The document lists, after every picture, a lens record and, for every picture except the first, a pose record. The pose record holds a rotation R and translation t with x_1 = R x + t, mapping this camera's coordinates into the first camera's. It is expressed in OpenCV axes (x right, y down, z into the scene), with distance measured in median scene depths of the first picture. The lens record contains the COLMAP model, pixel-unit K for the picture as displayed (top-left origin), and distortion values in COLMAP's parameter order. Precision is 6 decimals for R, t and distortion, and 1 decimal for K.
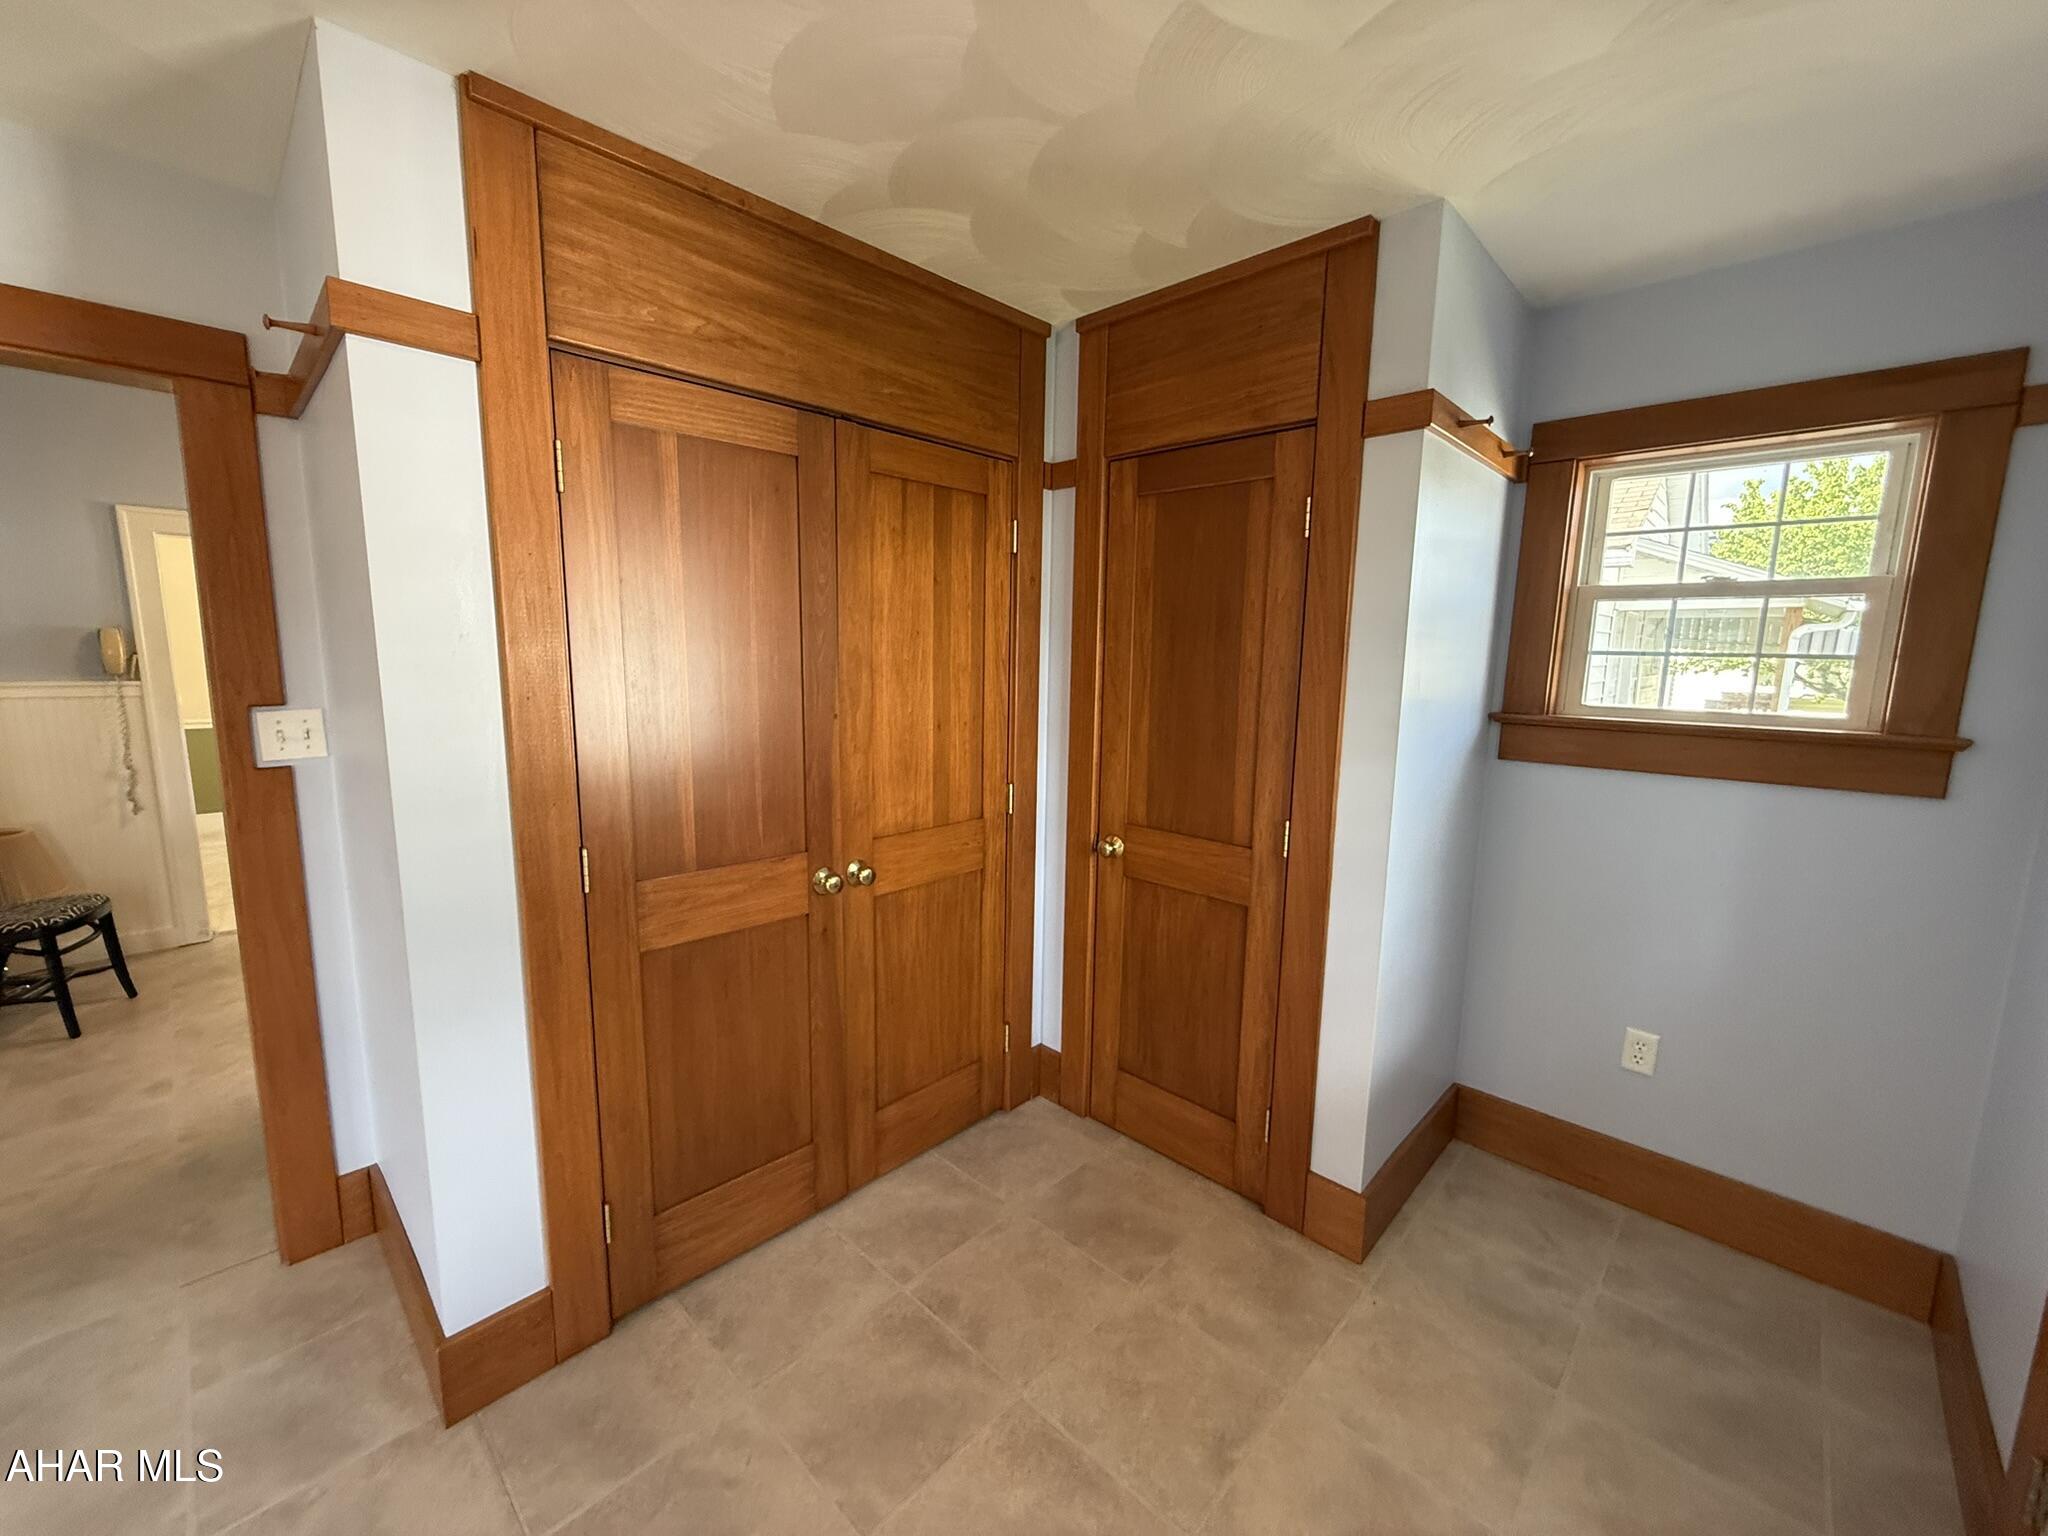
lens RADIAL K [[825.5, 0, 1018.0], [0, 825.5, 774.0], [0, 0, 1]] dist [-0.003045, -0.000688]
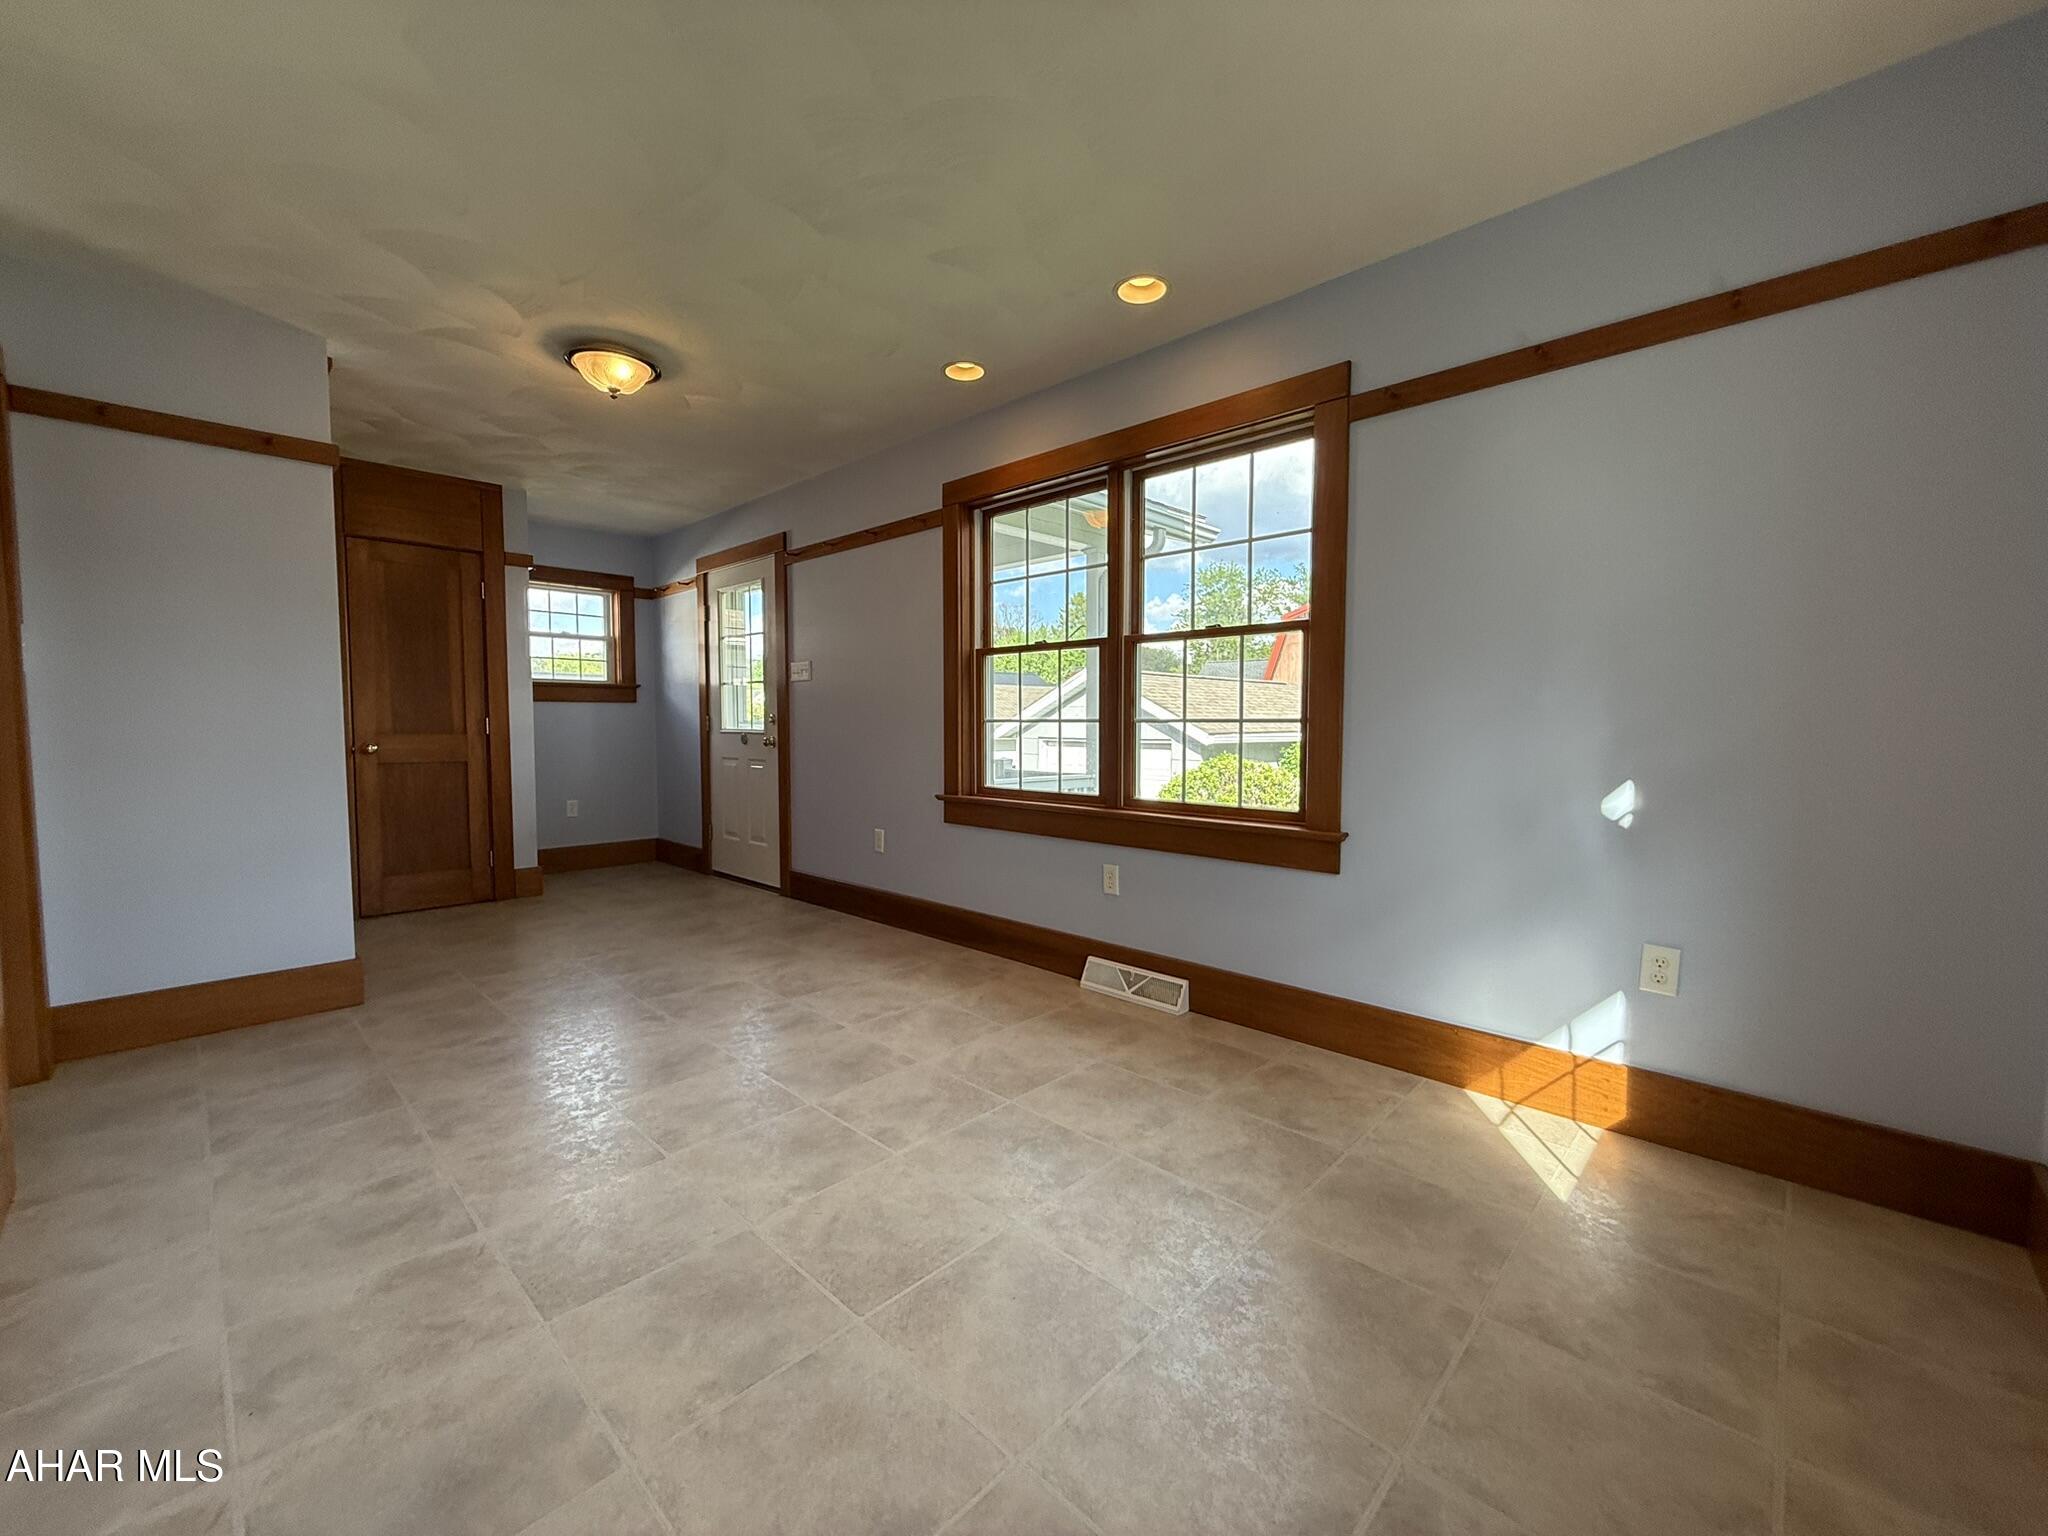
lens RADIAL K [[825.5, 0, 1025.9], [0, 825.5, 768.4], [0, 0, 1]] dist [-0.003045, -0.000688]
pose [[-0.014338, -0.064164, 0.997836, -2.157499], [0.153581, 0.985956, 0.065607, 0.297628], [-0.988032, 0.154189, -0.004282, -0.502794]]
